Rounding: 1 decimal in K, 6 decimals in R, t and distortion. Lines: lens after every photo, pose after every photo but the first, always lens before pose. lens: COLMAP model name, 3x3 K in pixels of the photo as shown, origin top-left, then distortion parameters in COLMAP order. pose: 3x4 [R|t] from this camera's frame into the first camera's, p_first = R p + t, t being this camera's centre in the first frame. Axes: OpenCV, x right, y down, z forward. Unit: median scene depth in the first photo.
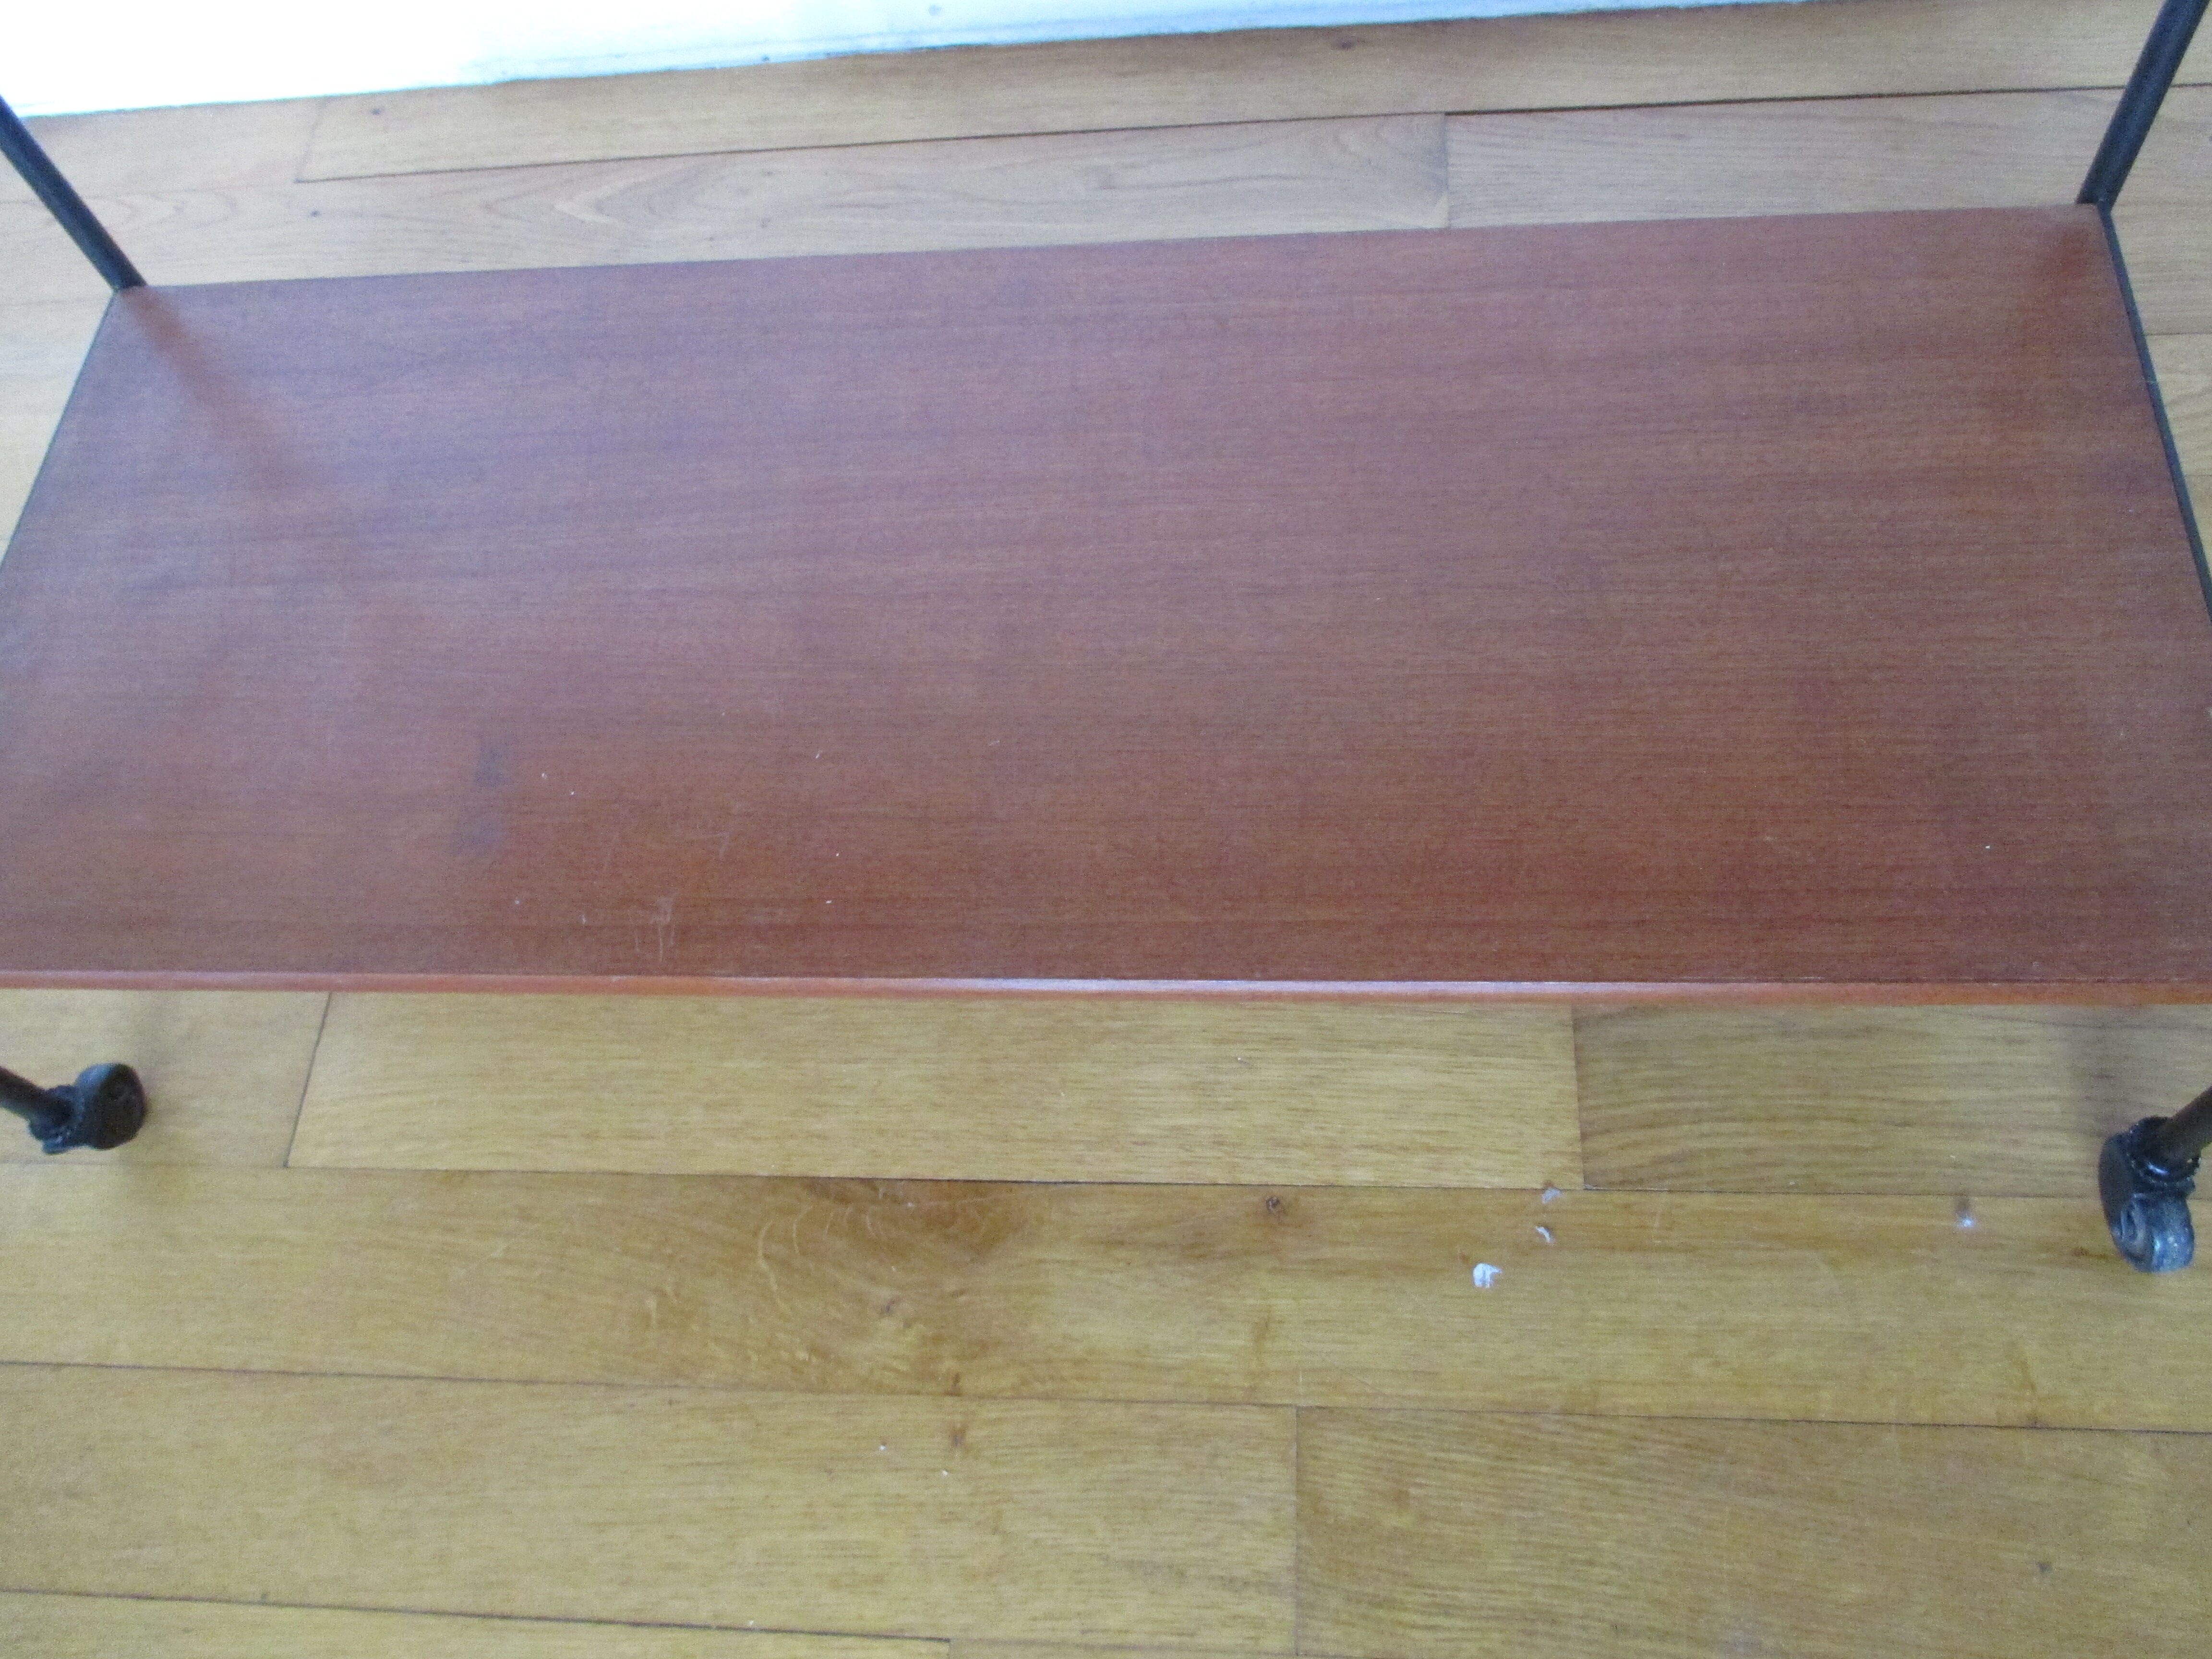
lens RADIAL K [[1812.9, 0, 1119.4], [0, 1812.9, 832.6], [0, 0, 1]] dist [-0.004329, 0.002400]
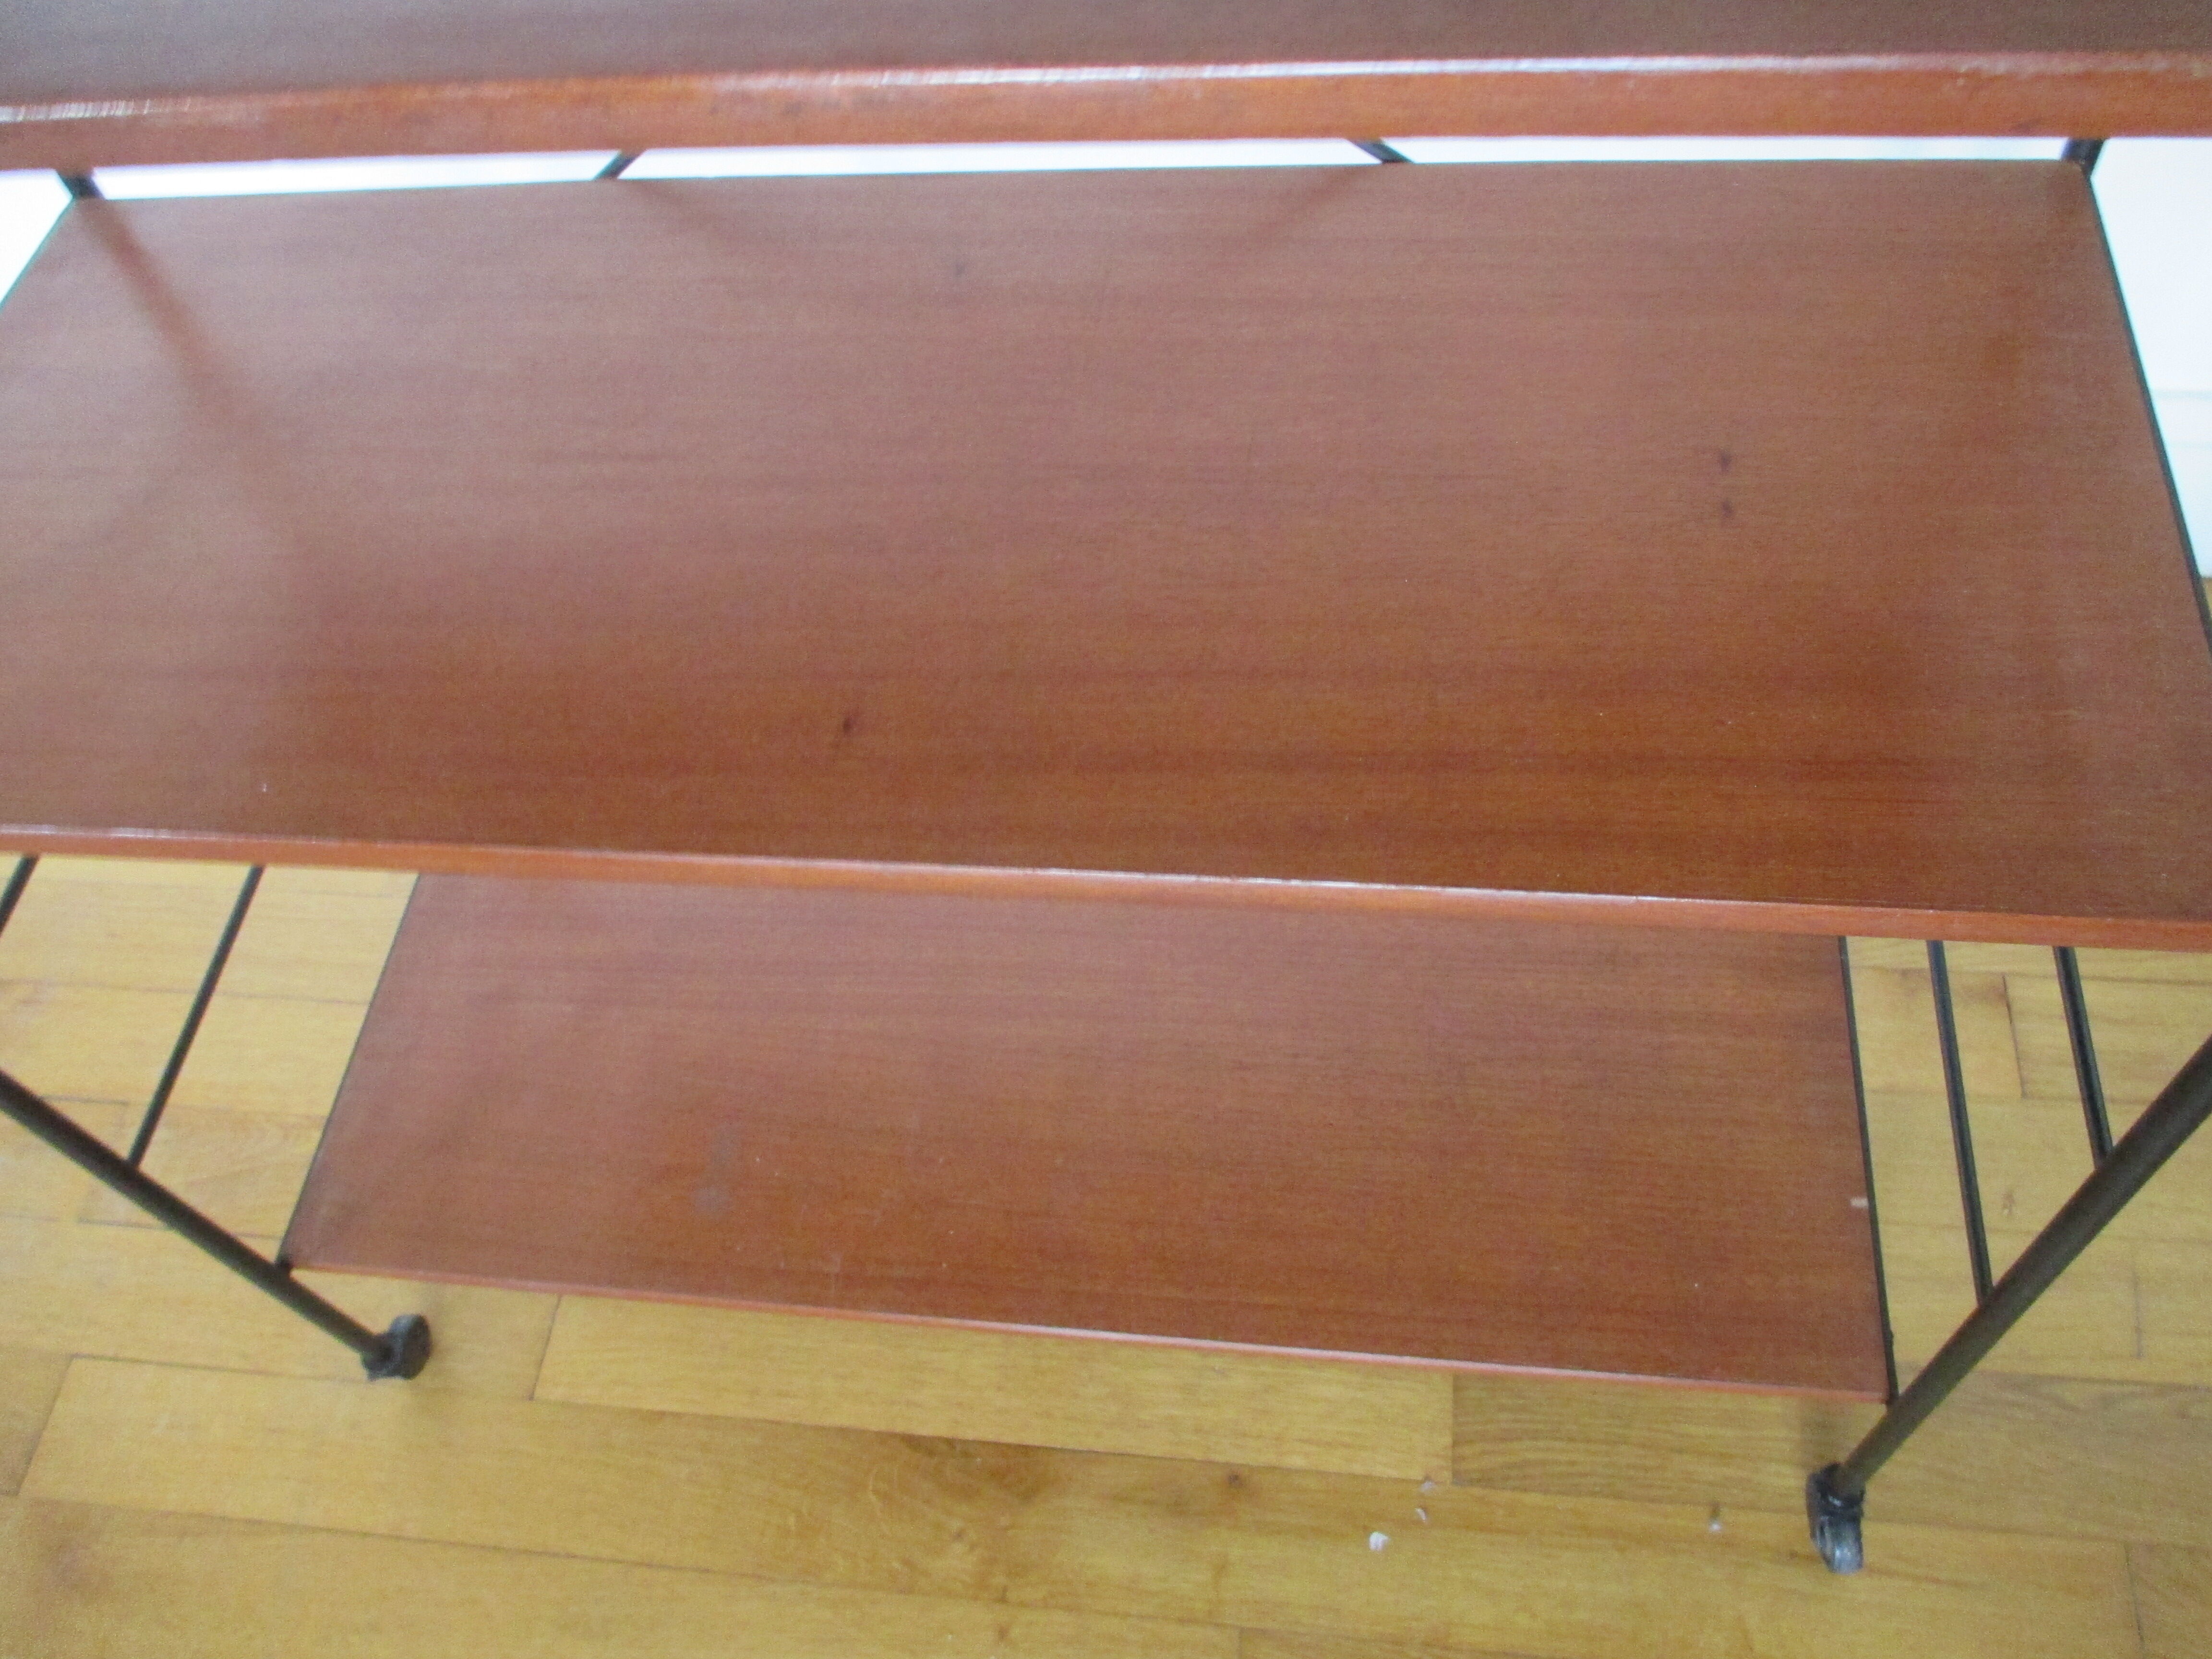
lens RADIAL K [[1836.2, 0, 1106.0], [0, 1836.2, 829.5], [0, 0, 1]] dist [-0.003436, -0.003268]
pose [[0.997901, 0.053130, -0.037025, 0.011432], [-0.056291, 0.994320, -0.090322, -0.166890], [0.032016, 0.092217, 0.995224, -0.486153]]
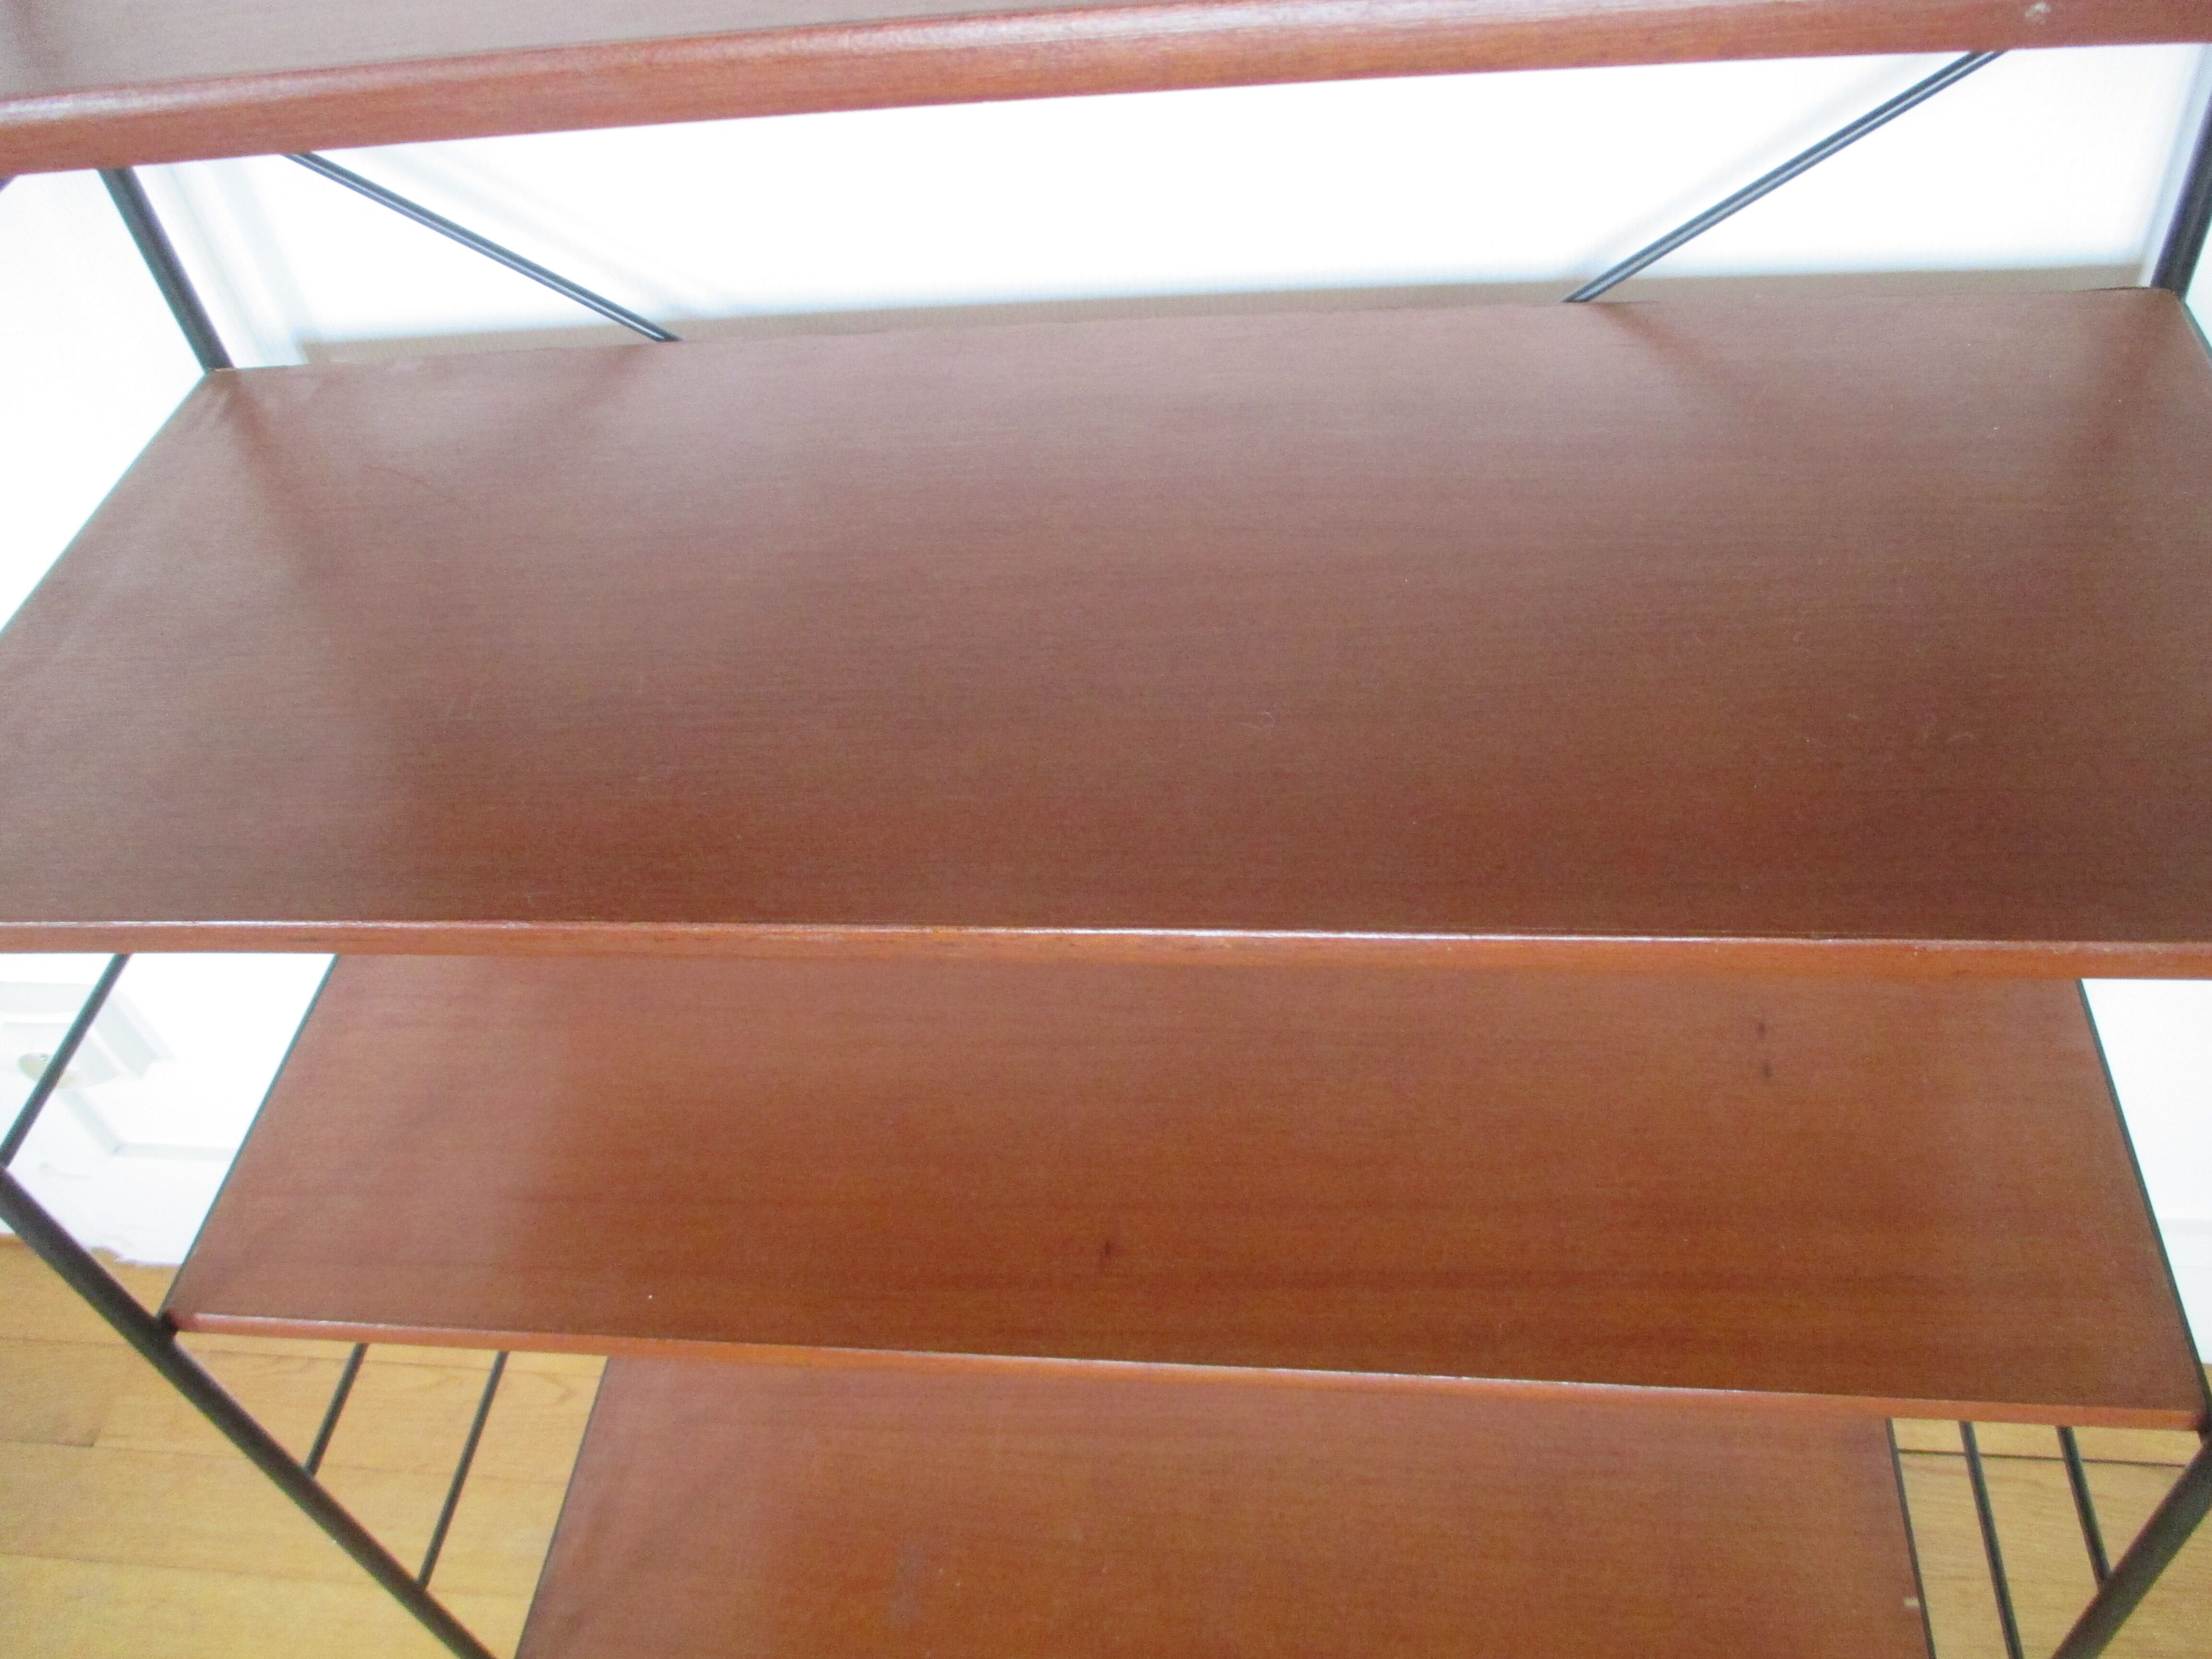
lens RADIAL K [[1836.2, 0, 1106.0], [0, 1836.2, 829.5], [0, 0, 1]] dist [-0.003436, -0.003268]
pose [[0.998439, 0.032334, -0.045552, -0.096100], [-0.043265, 0.963428, -0.264452, -0.232442], [0.035336, 0.266010, 0.963322, -0.775639]]
